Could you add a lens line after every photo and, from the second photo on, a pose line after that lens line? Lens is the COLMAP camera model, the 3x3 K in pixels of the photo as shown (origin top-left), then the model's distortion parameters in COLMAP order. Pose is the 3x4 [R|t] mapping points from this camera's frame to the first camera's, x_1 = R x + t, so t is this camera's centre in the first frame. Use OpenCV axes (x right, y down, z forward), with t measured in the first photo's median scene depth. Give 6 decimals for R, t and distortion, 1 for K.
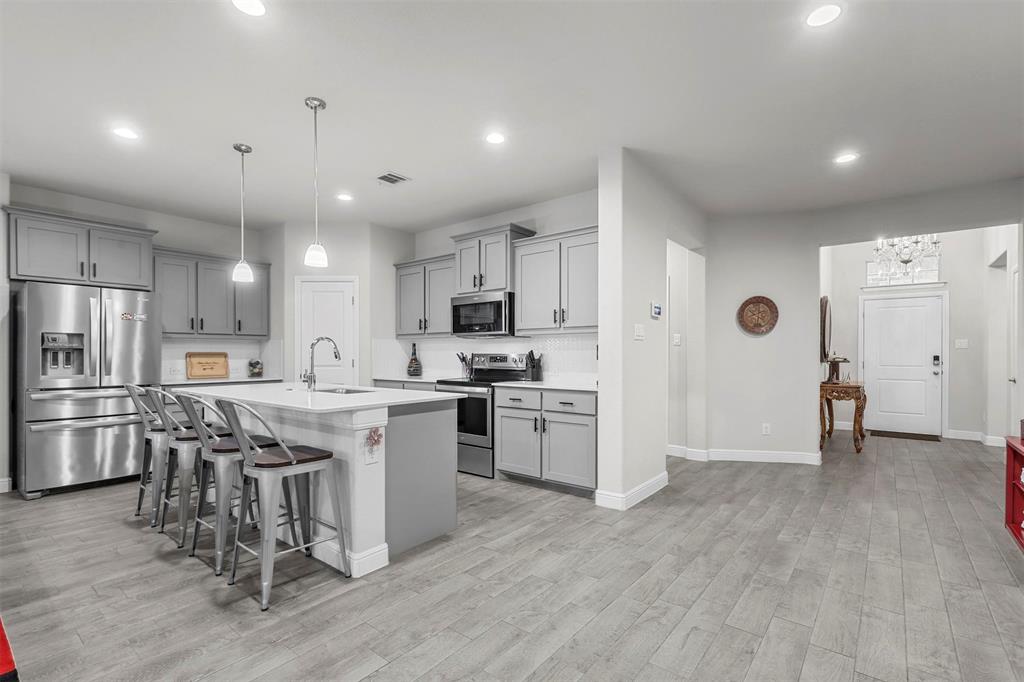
lens RADIAL K [[466.8, 0, 518.5], [0, 466.8, 356.5], [0, 0, 1]] dist [-0.000599, -0.000068]
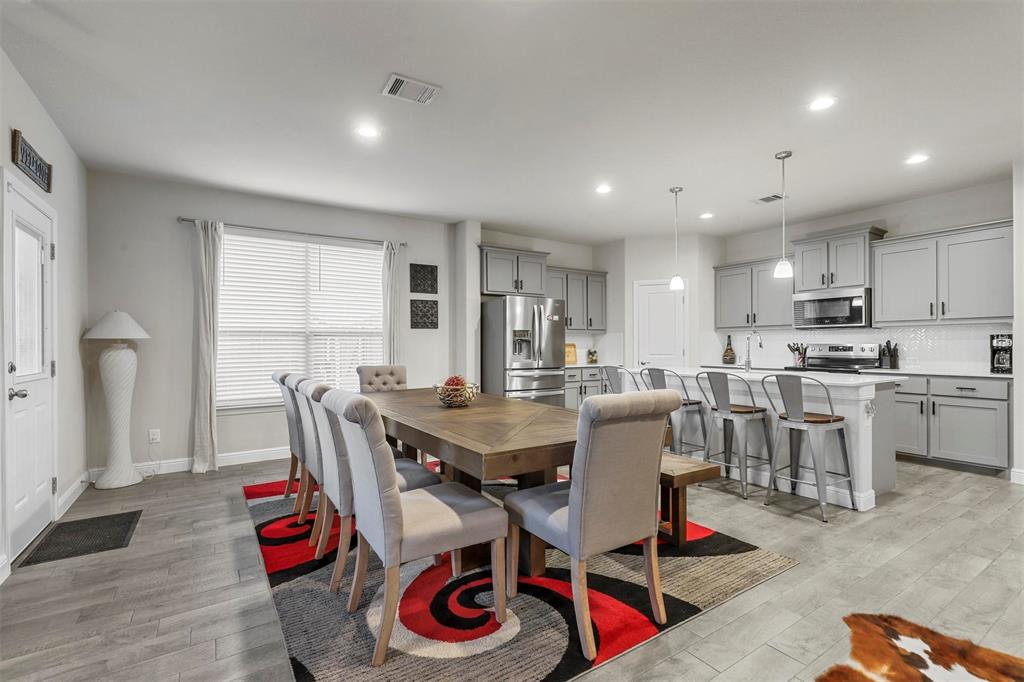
lens RADIAL K [[466.8, 0, 512.8], [0, 466.8, 346.4], [0, 0, 1]] dist [-0.000599, -0.000068]
pose [[0.948550, -0.002124, -0.316620, -0.435657], [0.000925, 0.999992, -0.003937, 0.003929], [0.316626, 0.003442, 0.948544, -0.291142]]
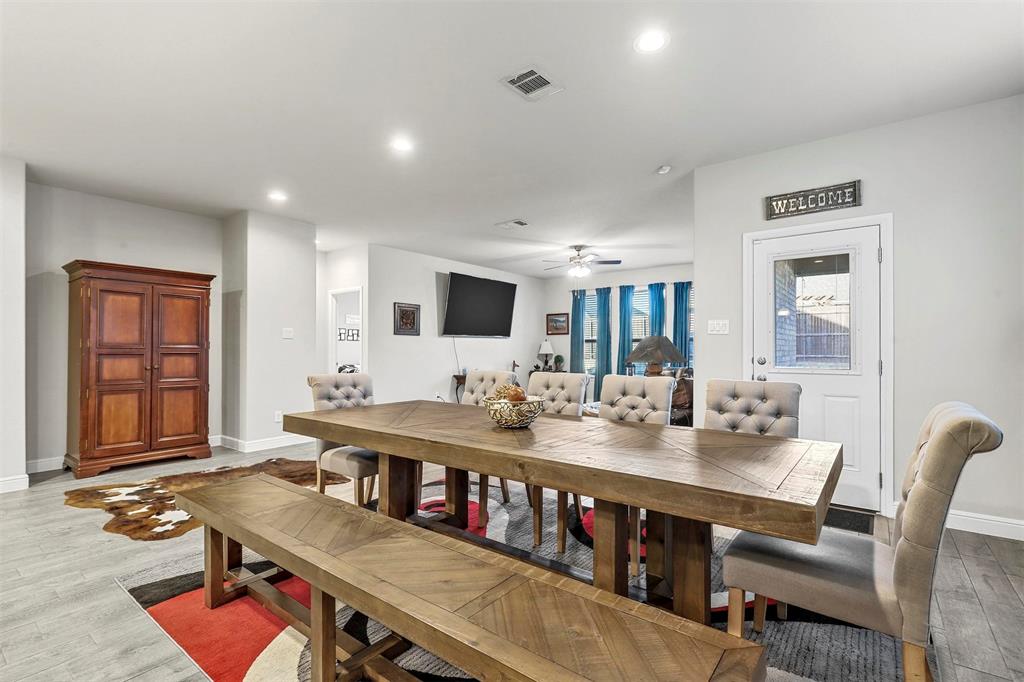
lens RADIAL K [[466.8, 0, 517.9], [0, 466.8, 348.8], [0, 0, 1]] dist [-0.000599, -0.000068]
pose [[-0.999870, 0.001229, -0.016104, -0.708199], [0.001130, 0.999980, 0.006162, -0.000952], [0.016111, 0.006143, -0.999851, 0.772717]]
